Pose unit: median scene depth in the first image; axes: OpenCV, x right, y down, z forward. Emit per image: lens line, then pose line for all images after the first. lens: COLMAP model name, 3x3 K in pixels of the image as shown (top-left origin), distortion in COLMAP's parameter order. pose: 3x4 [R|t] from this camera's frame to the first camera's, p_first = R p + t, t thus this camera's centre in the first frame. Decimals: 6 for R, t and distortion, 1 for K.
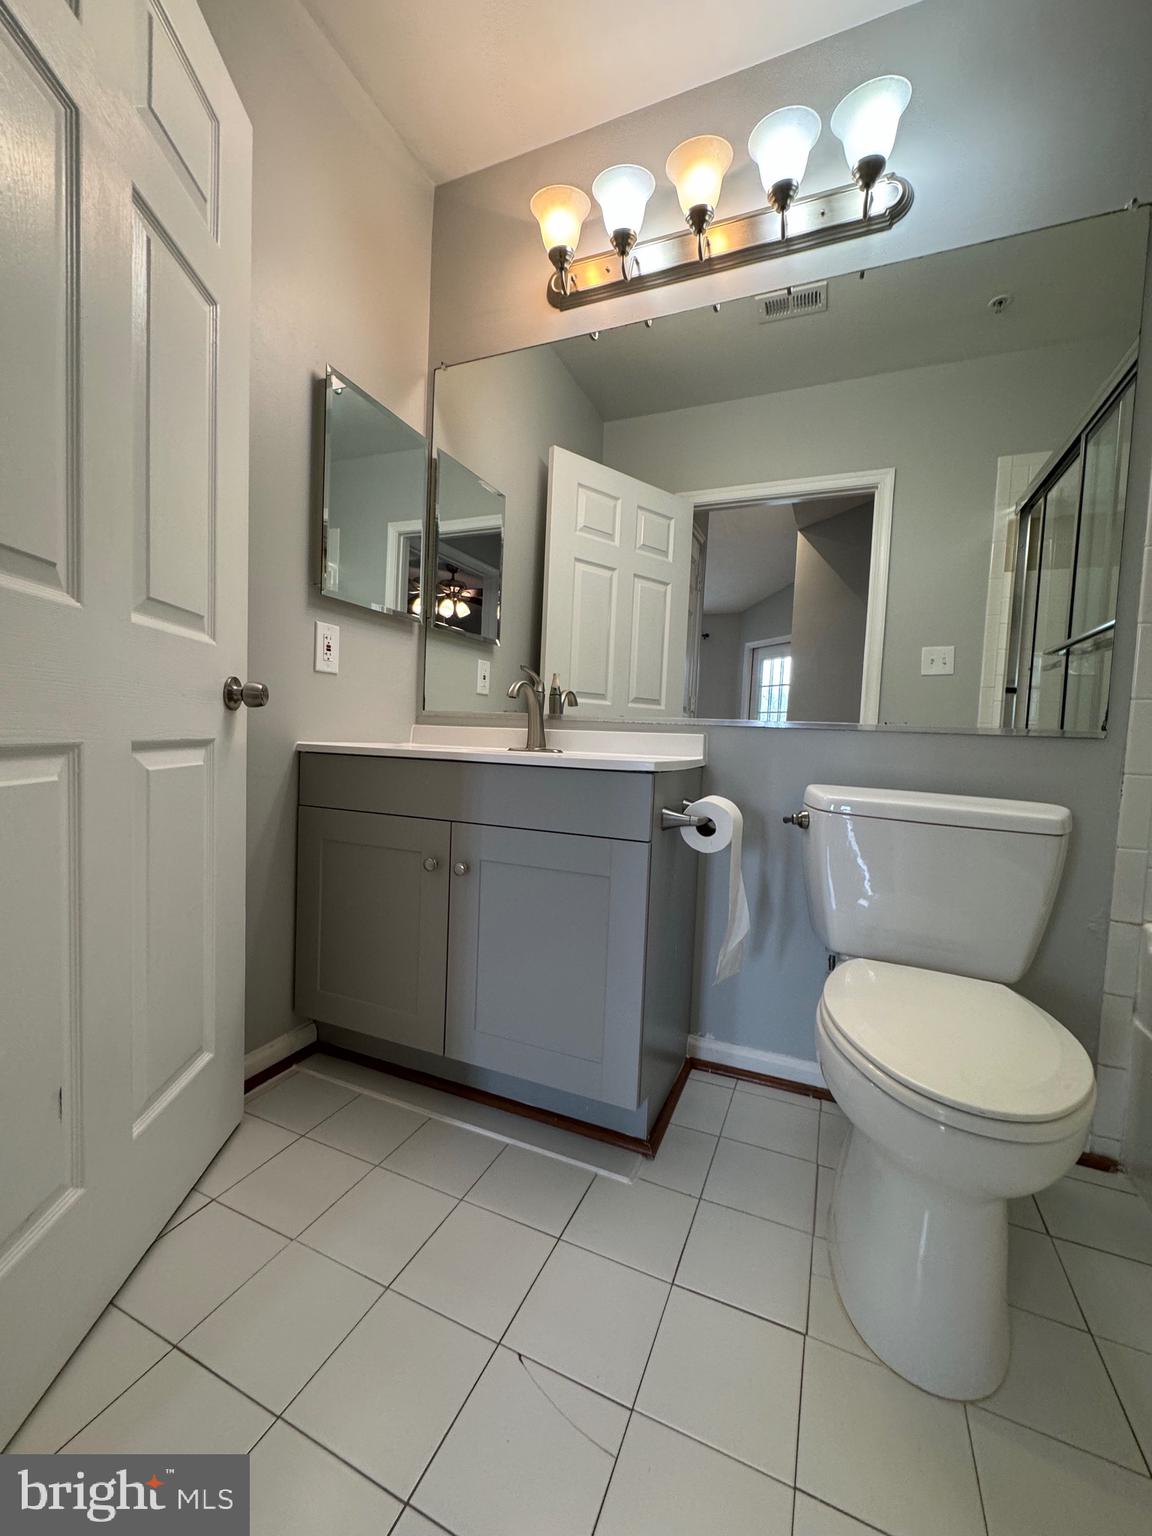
lens RADIAL K [[612.3, 0, 576.0], [0, 612.3, 768.0], [0, 0, 1]] dist [-0.000778, 0.000107]
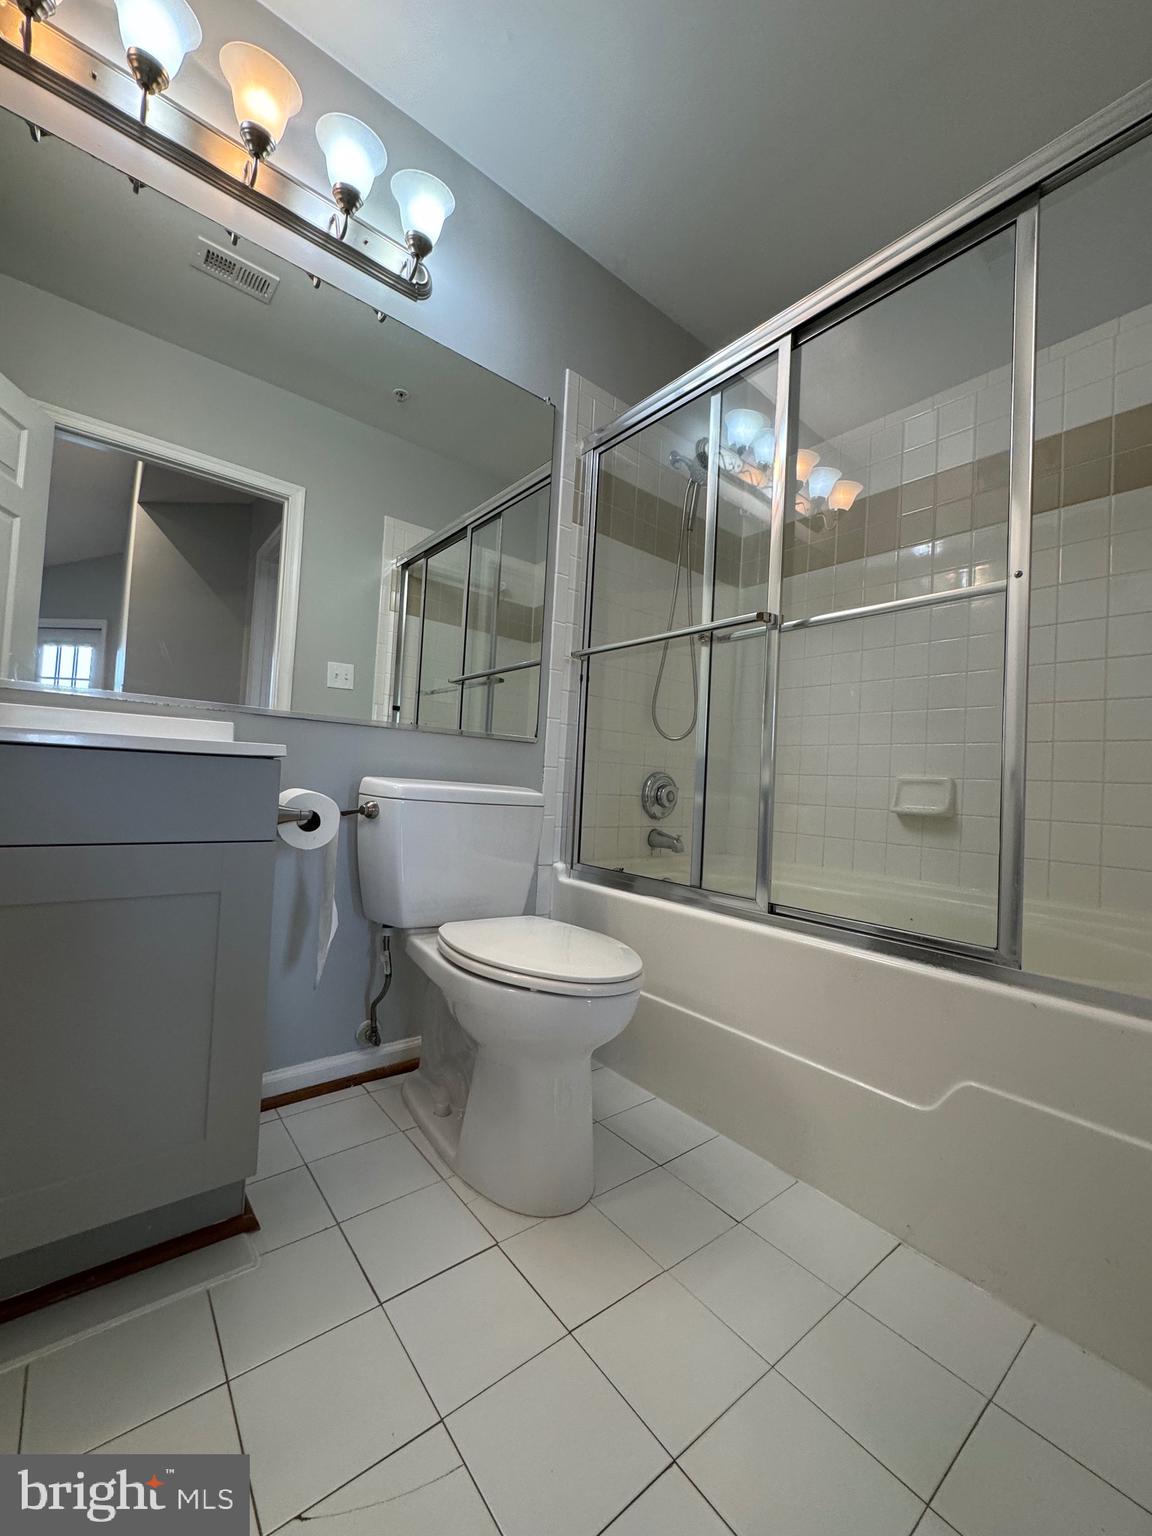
lens RADIAL K [[611.4, 0, 576.0], [0, 611.4, 769.6], [0, 0, 1]] dist [-0.000324, -0.000367]
pose [[0.464505, 0.003516, 0.885564, -0.228034], [0.018543, 0.999734, -0.013696, 0.021715], [-0.885376, 0.022783, 0.464316, 0.124527]]
